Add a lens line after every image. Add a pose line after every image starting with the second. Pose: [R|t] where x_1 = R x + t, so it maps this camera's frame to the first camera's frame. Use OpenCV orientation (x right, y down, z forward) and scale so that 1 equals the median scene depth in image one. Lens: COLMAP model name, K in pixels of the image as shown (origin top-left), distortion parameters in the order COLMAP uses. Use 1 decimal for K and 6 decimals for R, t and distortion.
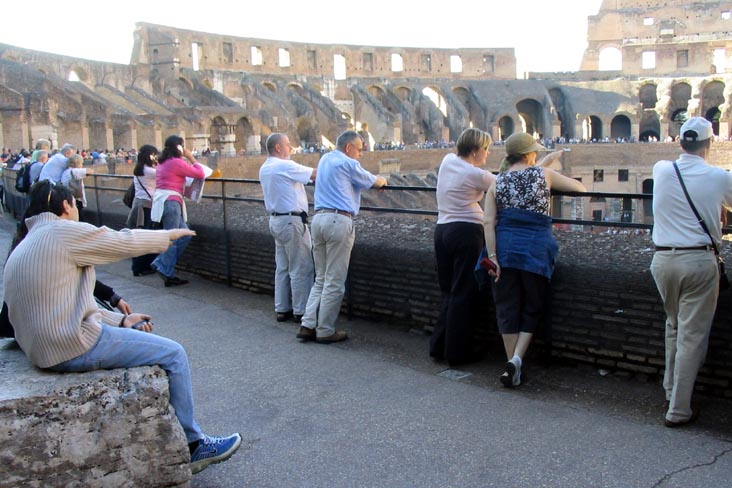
lens RADIAL K [[813.7, 0, 354.1], [0, 813.7, 244.4], [0, 0, 1]] dist [-0.202764, 0.264719]
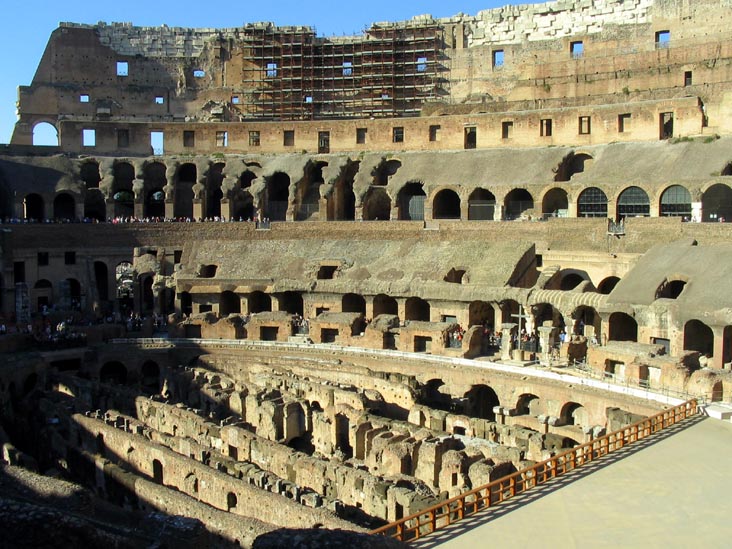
lens RADIAL K [[801.3, 0, 366.0], [0, 801.3, 274.5], [0, 0, 1]] dist [-0.188169, 0.196538]
pose [[0.736305, -0.019693, 0.676363, -0.034676], [0.062467, 0.997286, -0.038966, -0.012505], [-0.673760, 0.070941, 0.735537, 0.116748]]
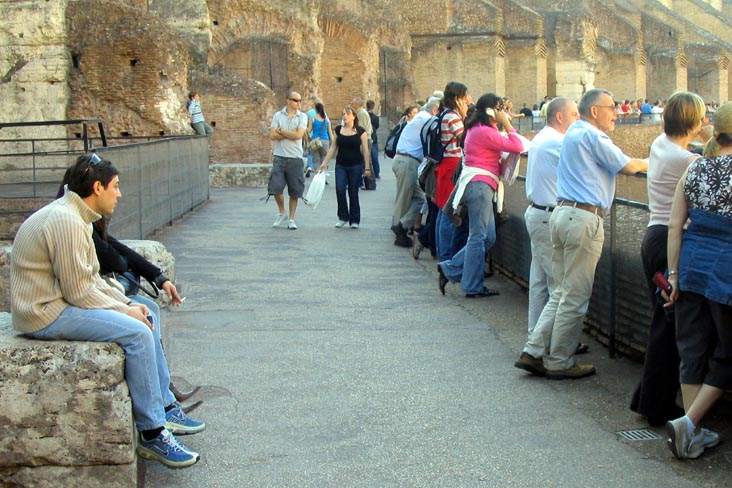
lens RADIAL K [[1333.9, 0, 366.0], [0, 1333.9, 244.0], [0, 0, 1]] dist [-0.166194, -0.012745]
pose [[0.845211, 0.063816, -0.530609, 0.029490], [-0.068164, 0.997609, 0.011403, -0.000355], [0.530068, 0.026530, 0.847540, -0.007661]]
